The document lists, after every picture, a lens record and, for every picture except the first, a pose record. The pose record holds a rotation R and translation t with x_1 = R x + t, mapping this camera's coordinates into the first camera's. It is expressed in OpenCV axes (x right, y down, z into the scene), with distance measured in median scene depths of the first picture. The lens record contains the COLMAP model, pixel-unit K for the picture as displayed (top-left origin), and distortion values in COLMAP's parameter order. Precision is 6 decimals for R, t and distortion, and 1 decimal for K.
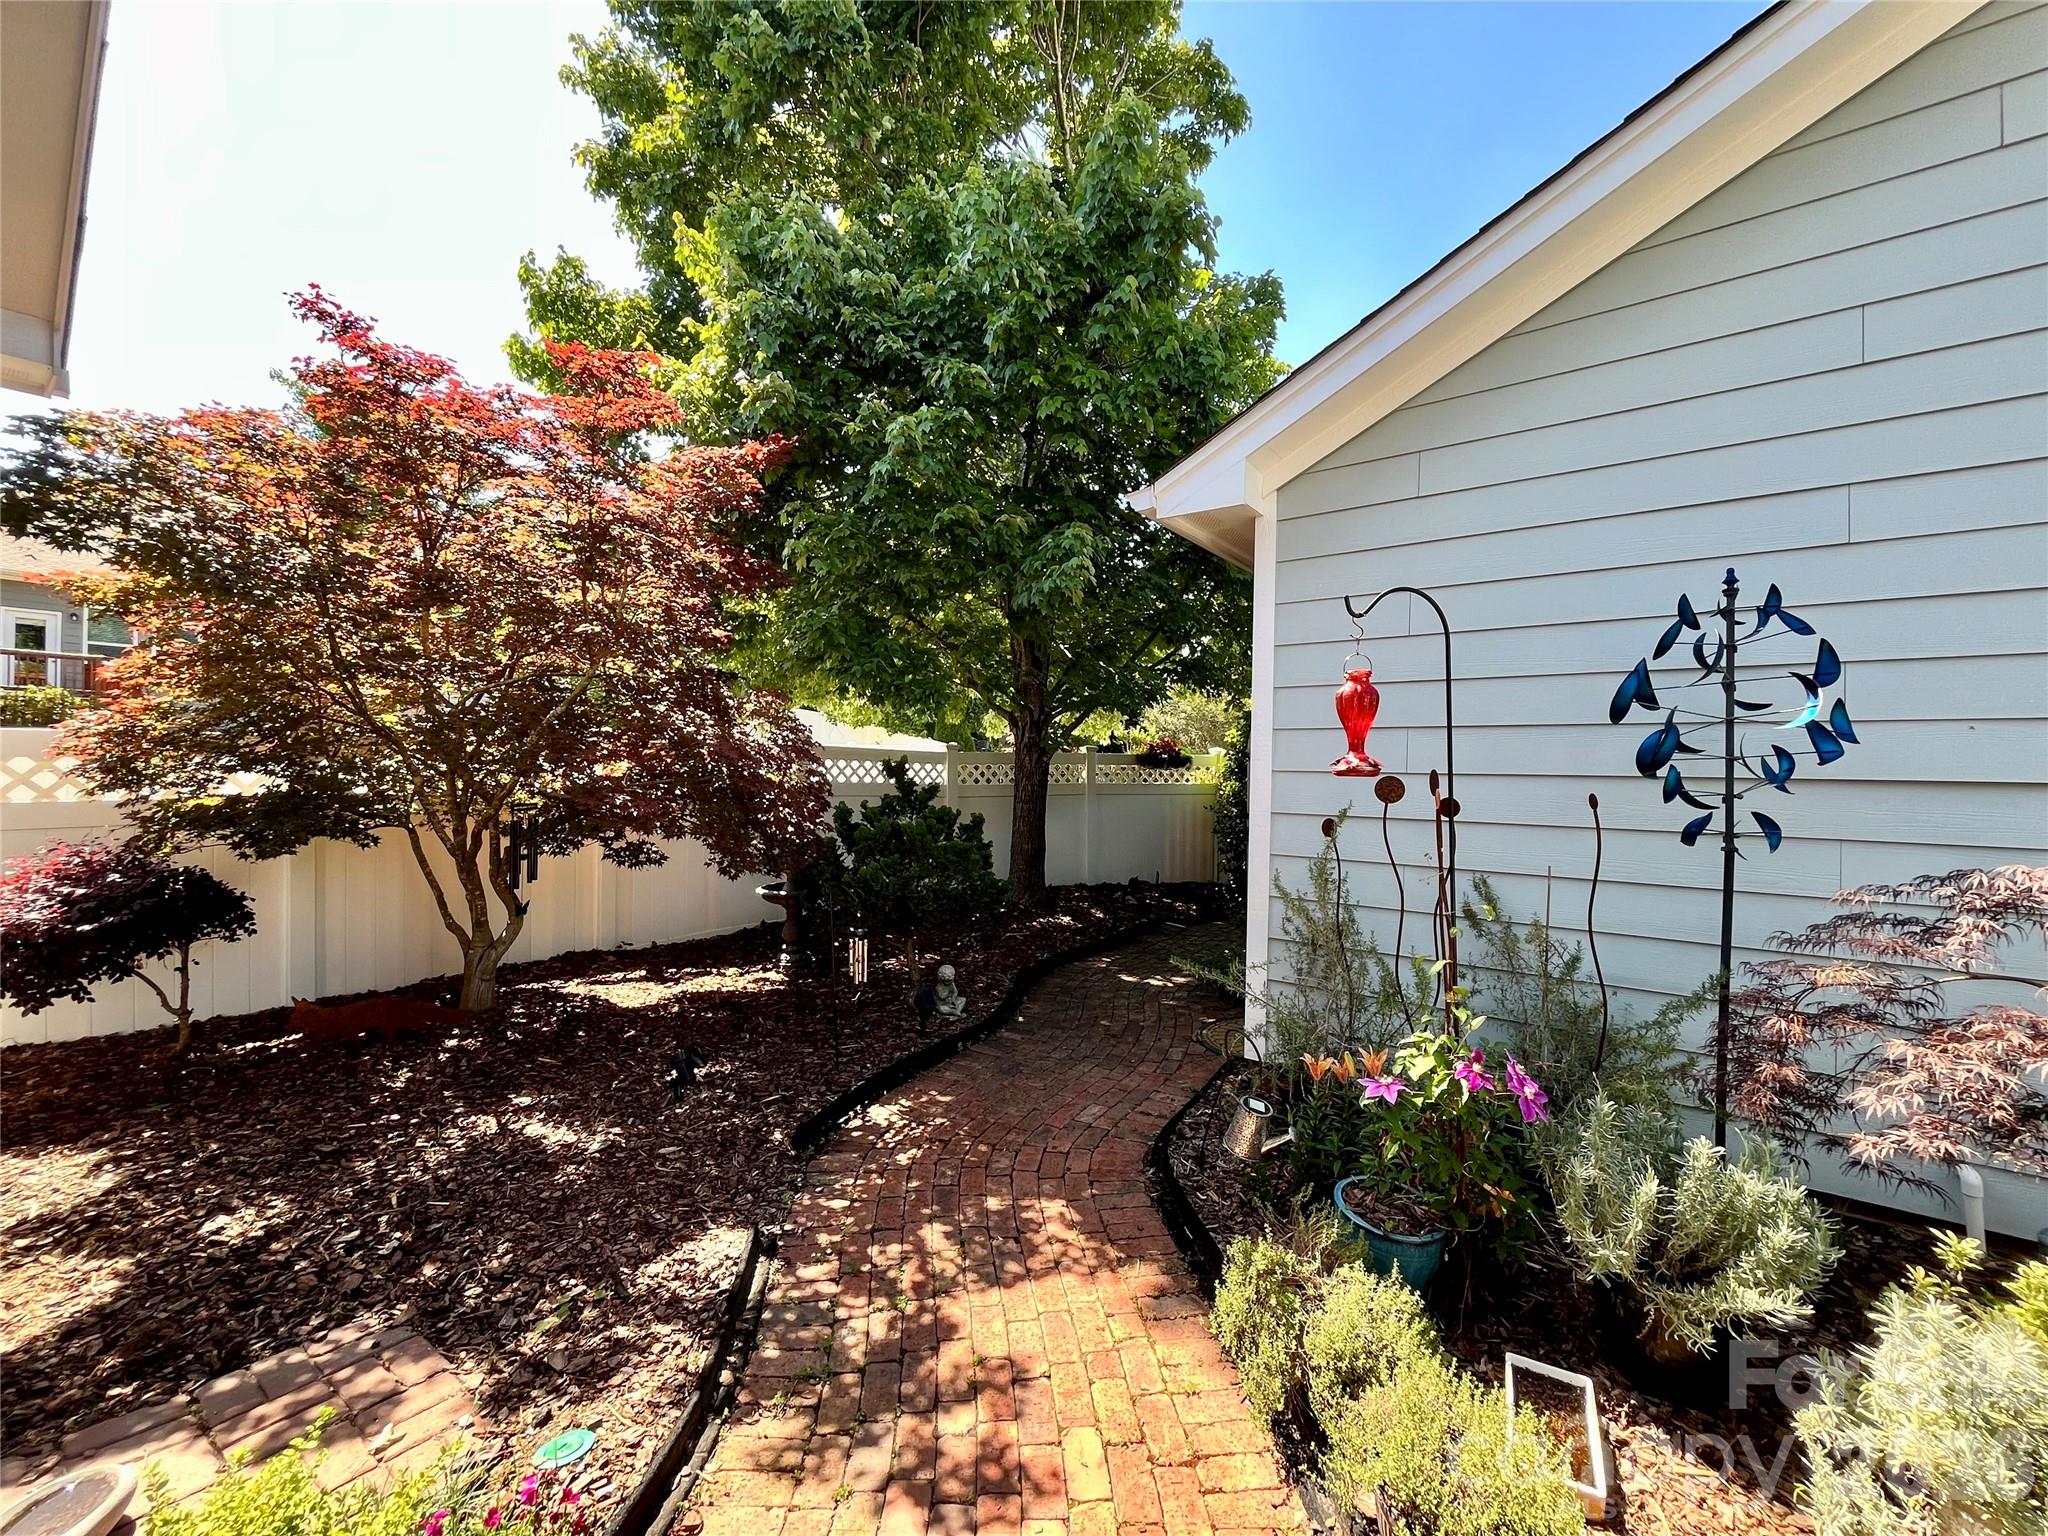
lens RADIAL K [[821.7, 0, 1025.9], [0, 821.7, 764.3], [0, 0, 1]] dist [-0.003644, -0.000392]
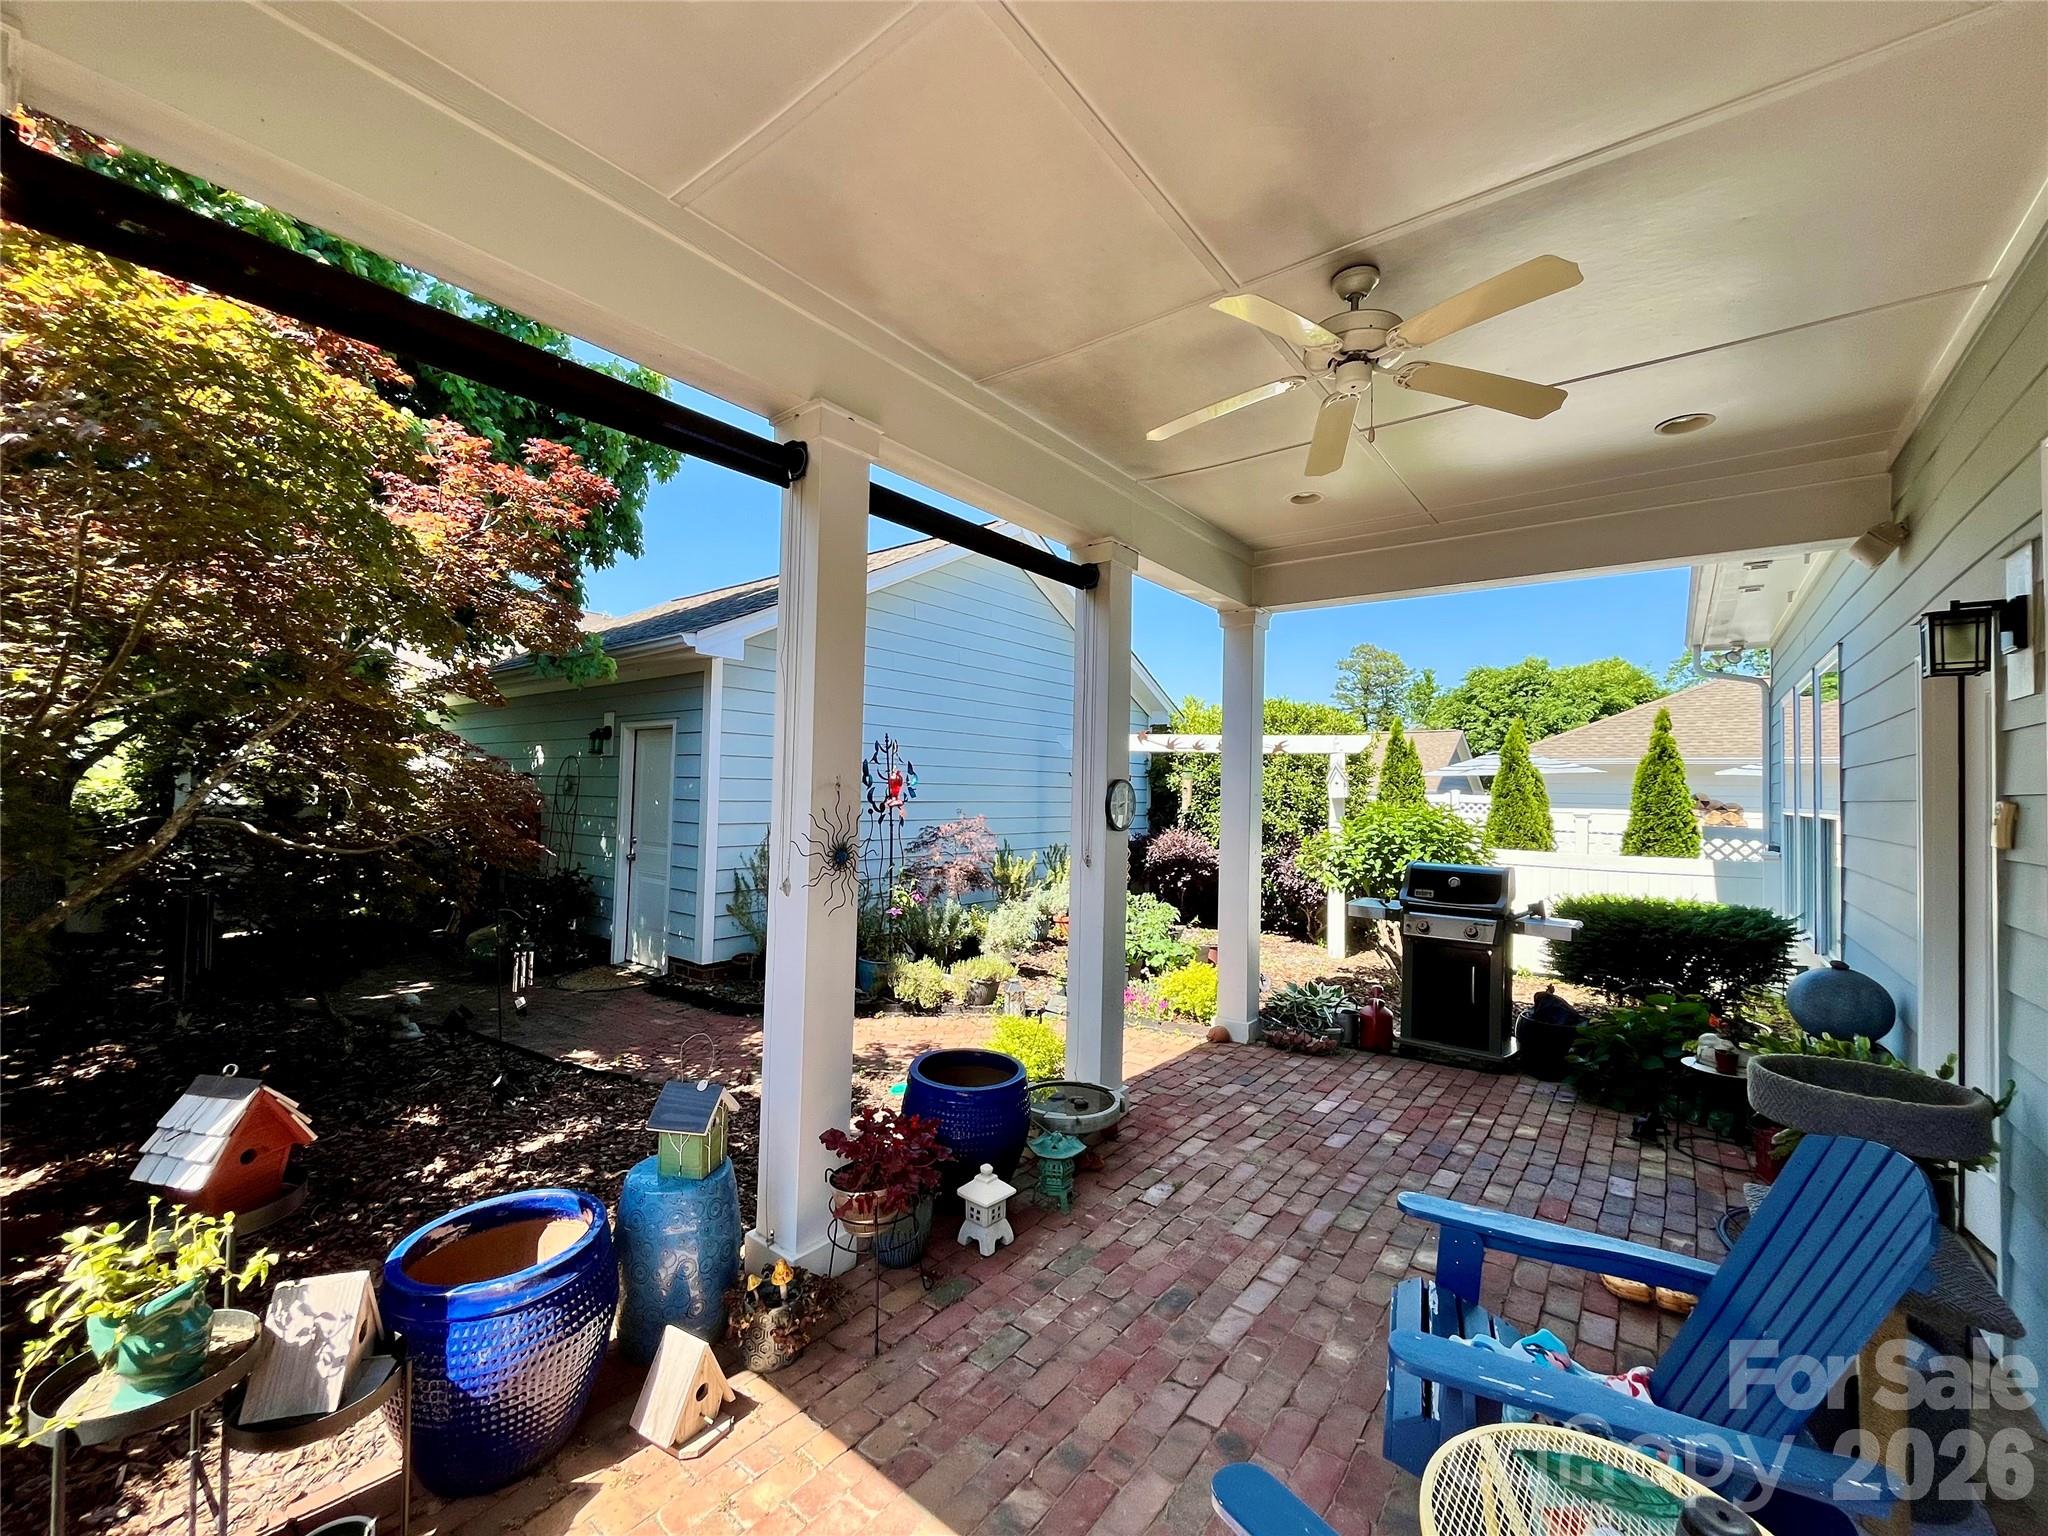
lens RADIAL K [[821.7, 0, 1028.8], [0, 821.7, 772.7], [0, 0, 1]] dist [-0.003644, -0.000392]
pose [[-0.005646, 0.018630, 0.999810, -2.235058], [-0.020720, 0.999610, -0.018743, -0.047479], [-0.999769, -0.020822, -0.005258, 0.486366]]
